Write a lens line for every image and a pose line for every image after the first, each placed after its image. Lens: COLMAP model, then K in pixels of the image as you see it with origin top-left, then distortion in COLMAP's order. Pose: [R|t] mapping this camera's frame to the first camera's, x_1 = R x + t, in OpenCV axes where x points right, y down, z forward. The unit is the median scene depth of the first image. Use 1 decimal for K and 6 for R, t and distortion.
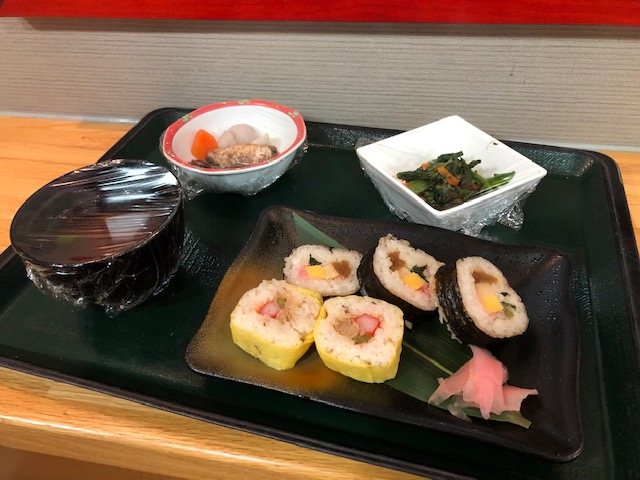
lens RADIAL K [[522.6, 0, 318.0], [0, 522.6, 222.9], [0, 0, 1]] dist [0.056129, -0.000798]
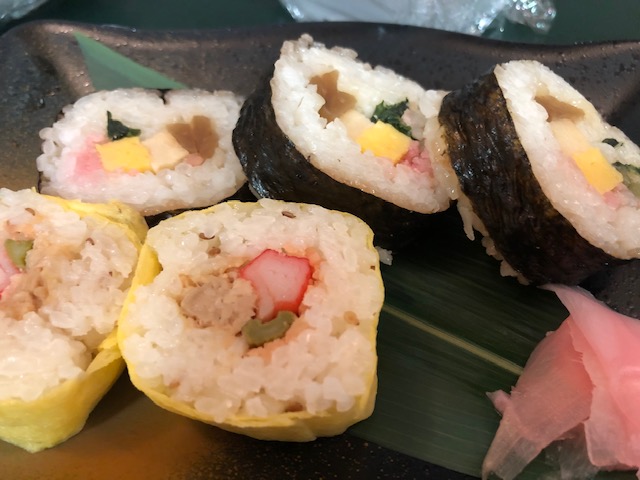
lens RADIAL K [[522.6, 0, 318.0], [0, 522.6, 222.9], [0, 0, 1]] dist [0.056129, -0.000798]
pose [[0.976562, -0.150095, 0.154269, 0.069945], [0.120074, 0.974748, 0.188278, 0.093132], [-0.178633, -0.165342, 0.969924, 0.644411]]
